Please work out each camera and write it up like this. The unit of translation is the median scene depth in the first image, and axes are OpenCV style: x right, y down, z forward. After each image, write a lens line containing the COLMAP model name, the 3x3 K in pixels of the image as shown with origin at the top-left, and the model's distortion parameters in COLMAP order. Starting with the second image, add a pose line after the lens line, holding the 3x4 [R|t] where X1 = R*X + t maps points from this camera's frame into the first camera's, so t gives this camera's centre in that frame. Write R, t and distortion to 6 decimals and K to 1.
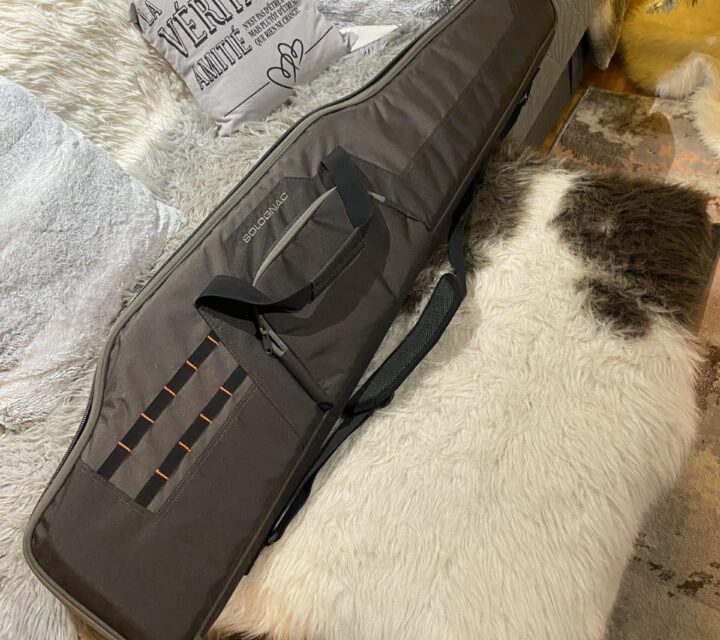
lens RADIAL K [[744.3, 0, 372.1], [0, 744.3, 322.3], [0, 0, 1]] dist [0.011102, -0.002671]
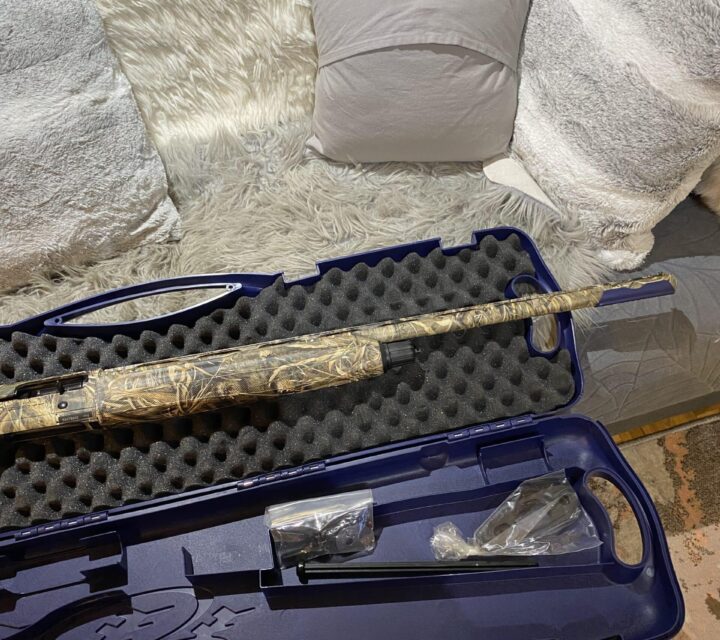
lens RADIAL K [[738.9, 0, 360.0], [0, 738.9, 320.0], [0, 0, 1]] dist [0.063817, -0.124566]
pose [[0.709241, 0.670174, -0.218734, 0.145295], [-0.628872, 0.741679, 0.233307, -0.392103], [0.318587, -0.027915, 0.947483, 0.258983]]
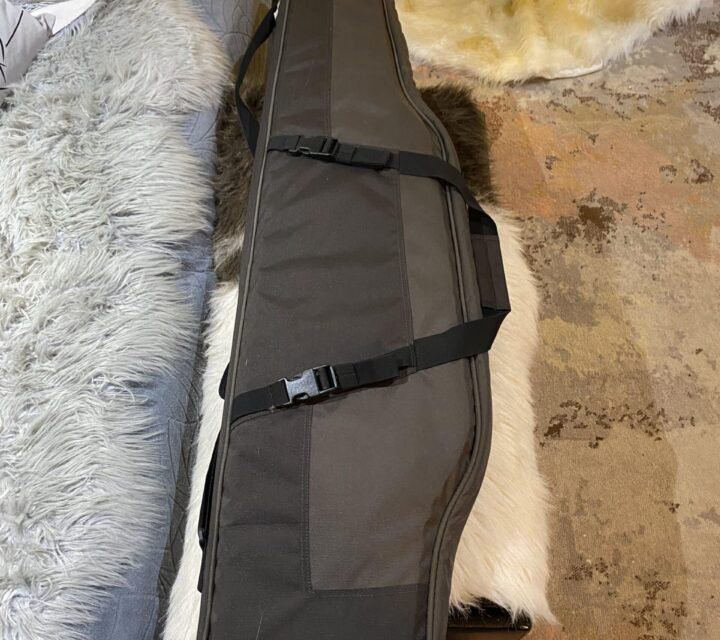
lens RADIAL K [[738.9, 0, 360.0], [0, 738.9, 320.0], [0, 0, 1]] dist [0.063817, -0.124566]
pose [[0.876892, -0.341661, 0.338125, -0.136135], [0.327878, 0.939516, 0.099023, -0.009121], [-0.351506, 0.024031, 0.935877, 0.044161]]
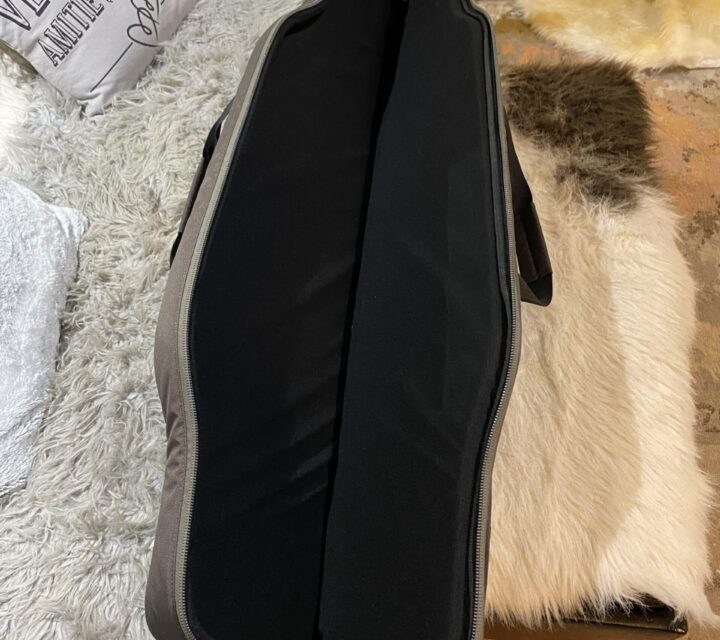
lens RADIAL K [[742.6, 0, 353.0], [0, 742.6, 320.0], [0, 0, 1]] dist [-0.020139, 0.034617]
pose [[0.923505, -0.276996, 0.265351, -0.224703], [0.264727, 0.960857, 0.081693, -0.013464], [-0.277593, -0.005198, 0.960685, 0.097426]]
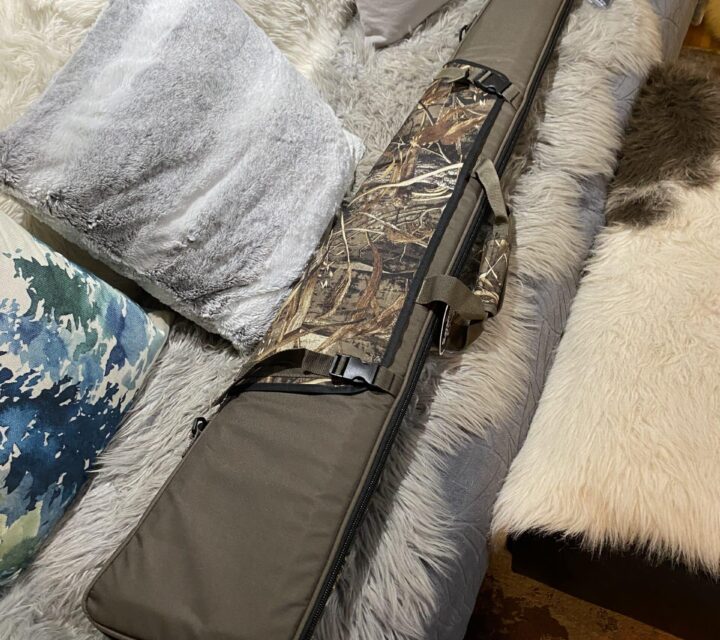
lens RADIAL K [[732.2, 0, 372.2], [0, 732.2, 322.0], [0, 0, 1]] dist [0.054439, -0.113455]
pose [[0.992829, -0.016437, 0.118405, -0.357515], [0.017006, 0.999848, -0.003799, 0.094554], [-0.118325, 0.005786, 0.992958, 0.047580]]
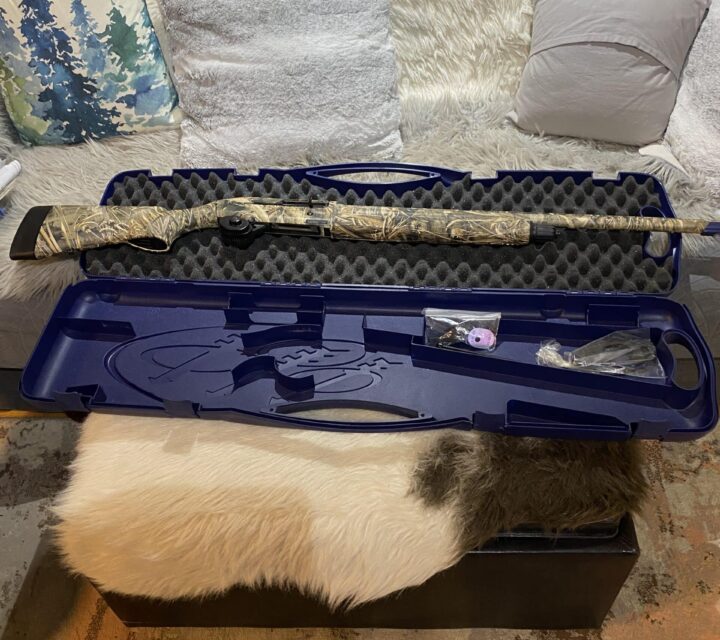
lens RADIAL K [[738.9, 0, 360.0], [0, 738.9, 320.0], [0, 0, 1]] dist [0.063817, -0.124566]
pose [[0.467627, 0.761704, -0.448478, 0.435731], [-0.740890, 0.614475, 0.271113, -0.249693], [0.482086, 0.205494, 0.851684, 0.029601]]
